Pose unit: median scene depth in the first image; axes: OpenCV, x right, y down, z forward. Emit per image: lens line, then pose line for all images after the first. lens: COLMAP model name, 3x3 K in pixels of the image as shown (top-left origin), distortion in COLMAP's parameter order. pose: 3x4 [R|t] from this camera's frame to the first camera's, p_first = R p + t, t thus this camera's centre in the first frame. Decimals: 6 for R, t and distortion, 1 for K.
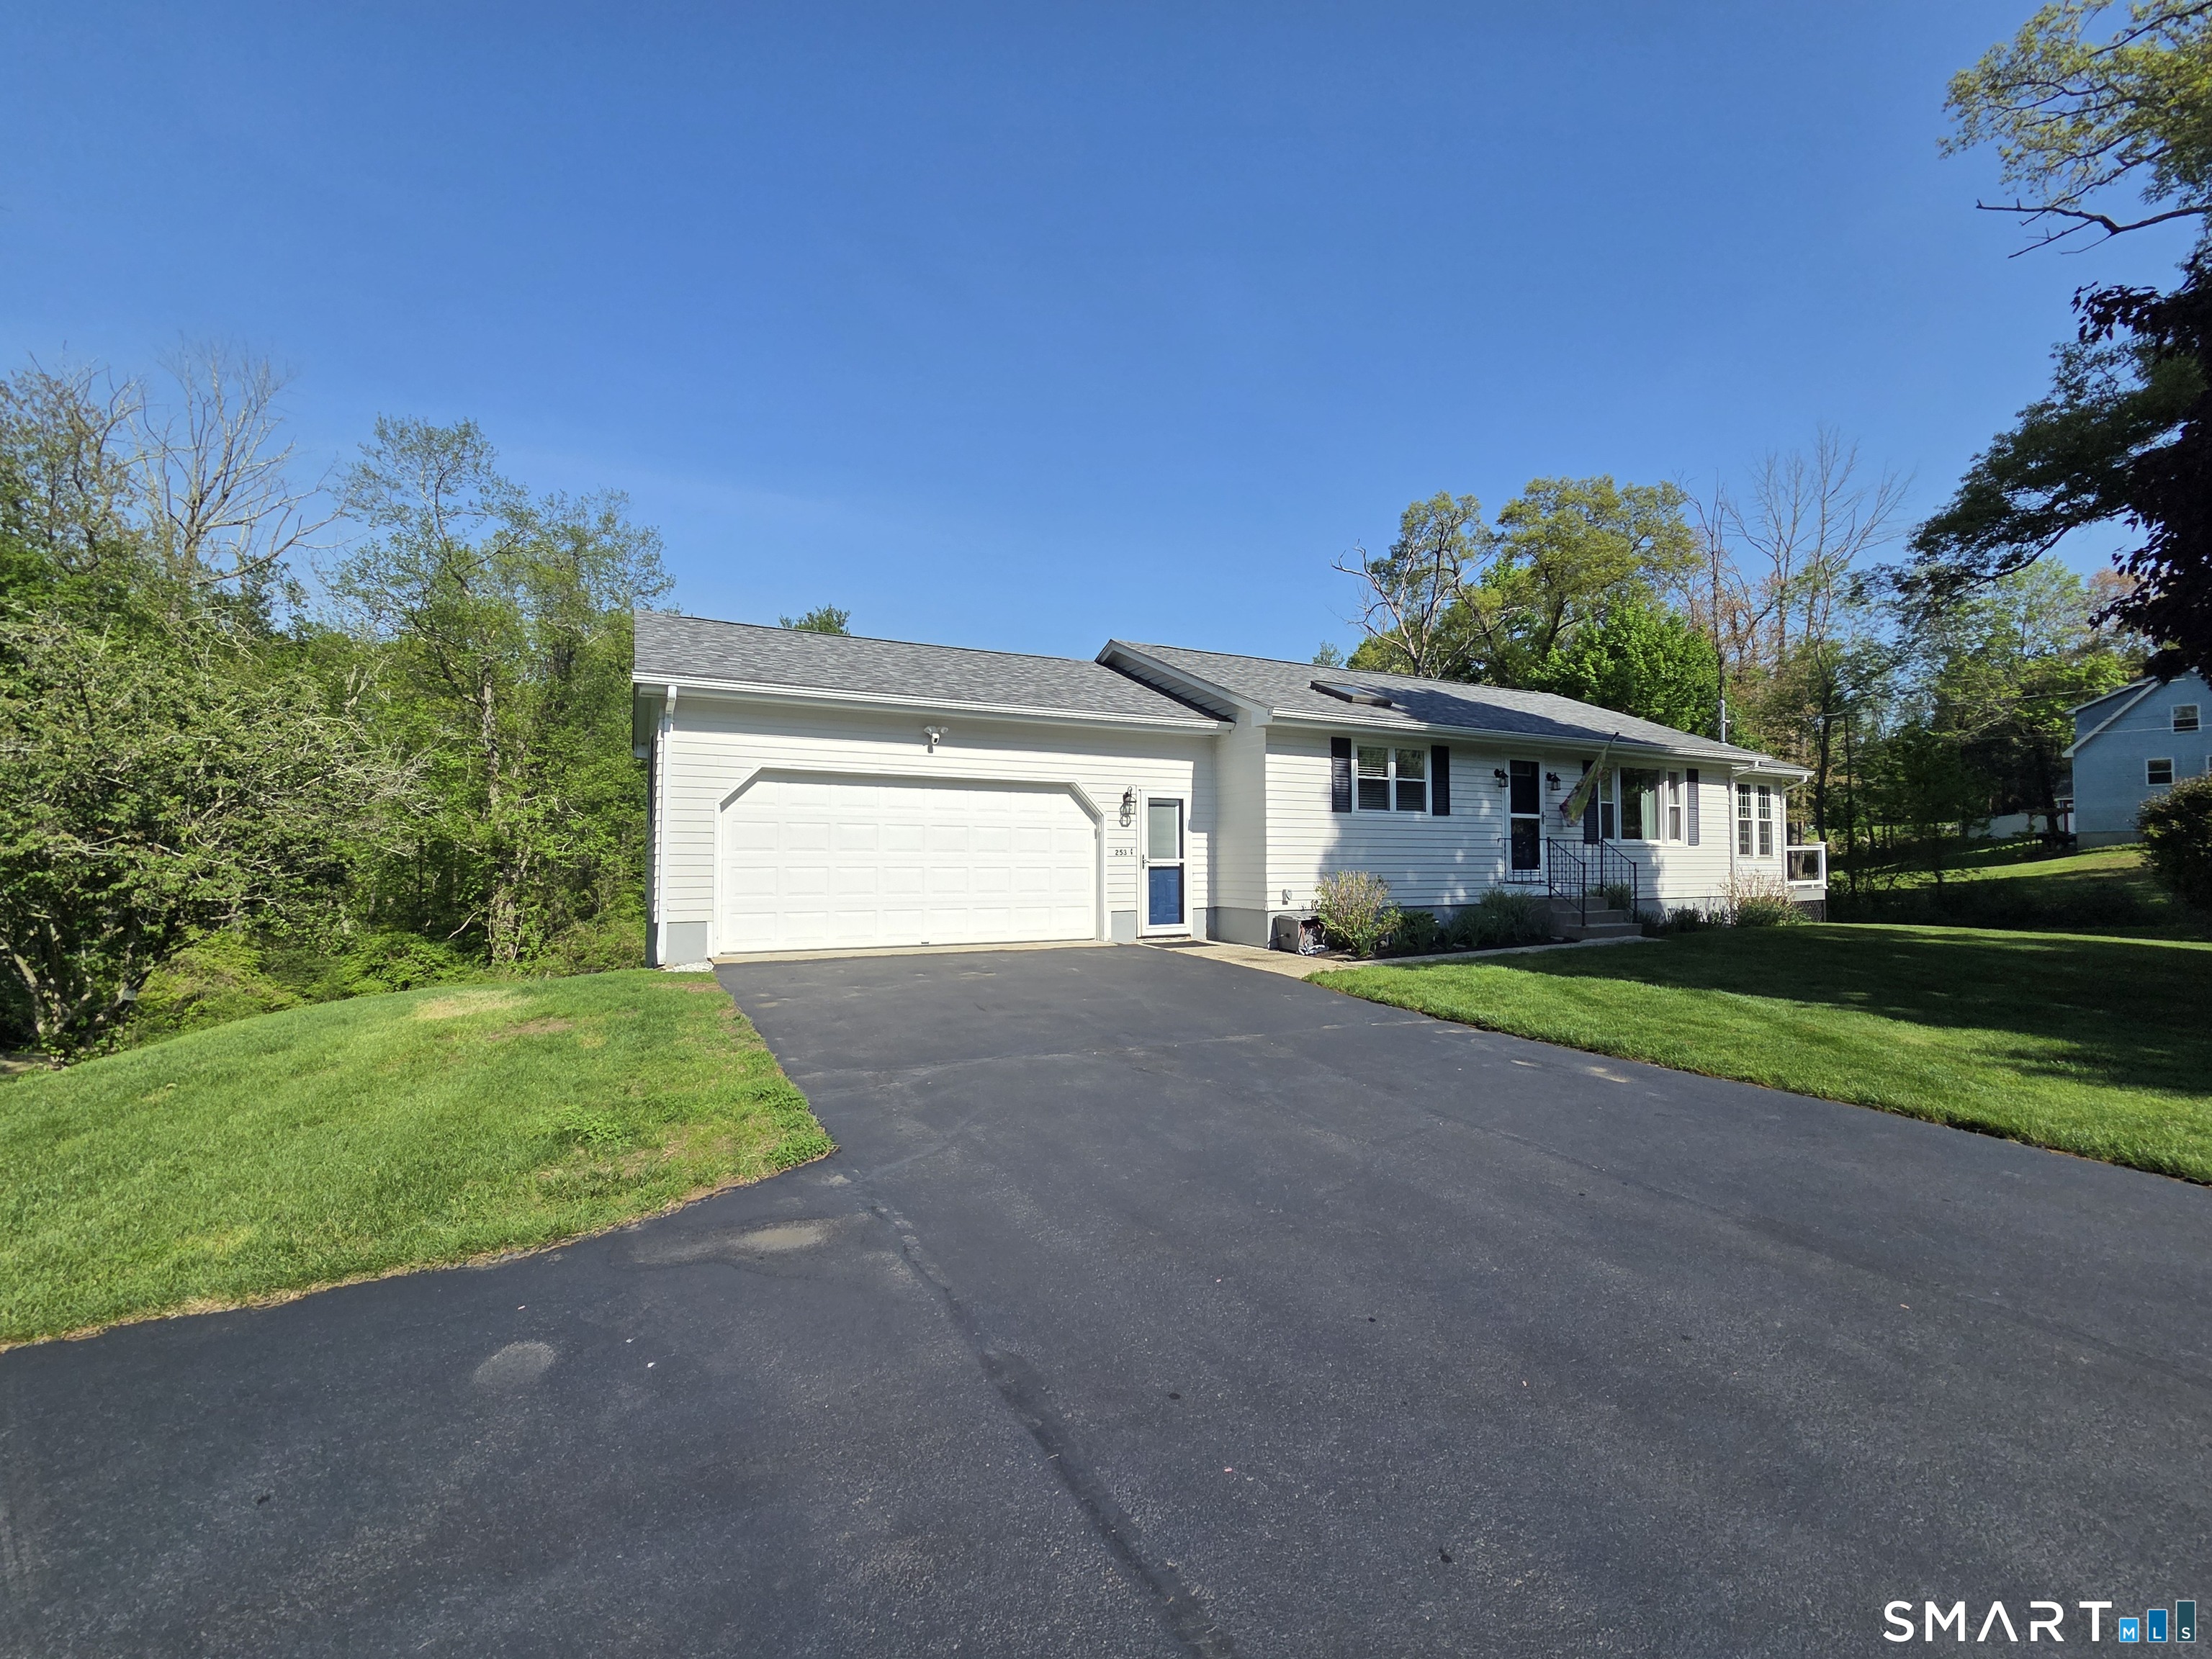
lens RADIAL K [[895.4, 0, 1106.0], [0, 895.4, 829.5], [0, 0, 1]] dist [-0.000502, -0.000065]
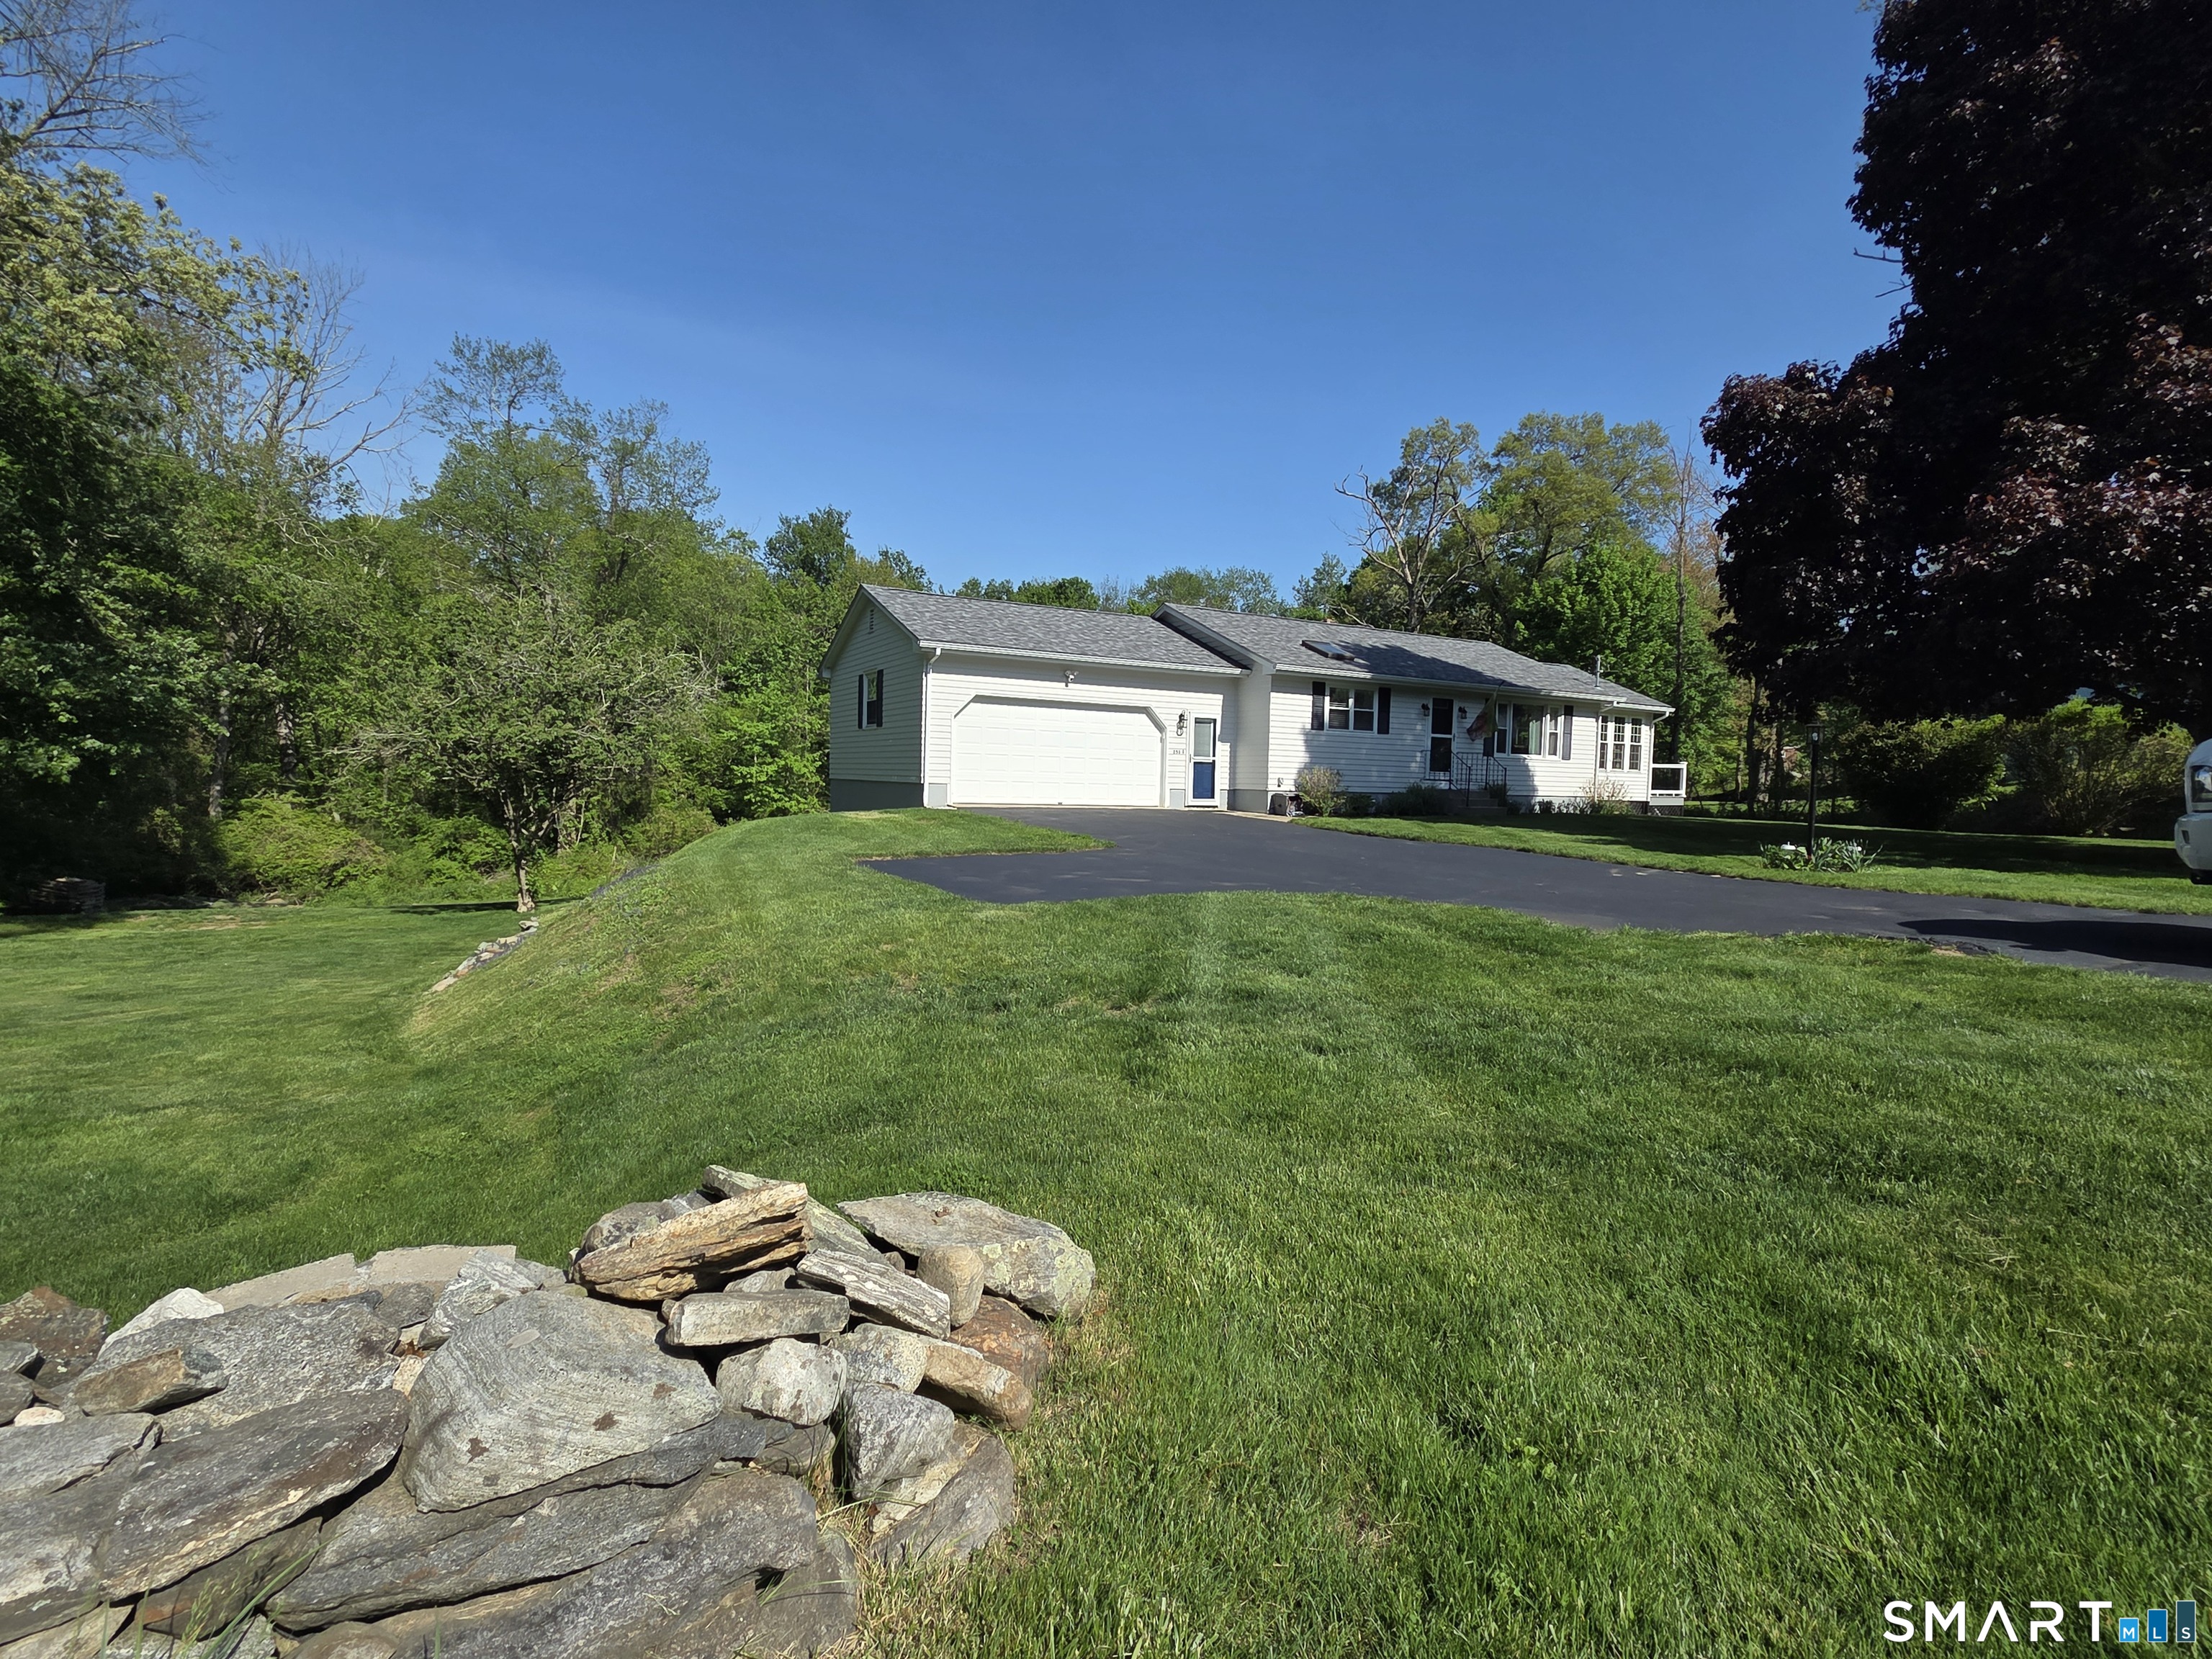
lens RADIAL K [[1062.2, 0, 1106.0], [0, 1062.2, 829.5], [0, 0, 1]] dist [0.001162, 0.000178]
pose [[0.998949, 0.023000, 0.039644, -0.152463], [-0.026133, 0.996419, 0.080414, 0.012260], [-0.037652, -0.081366, 0.995973, -0.738967]]
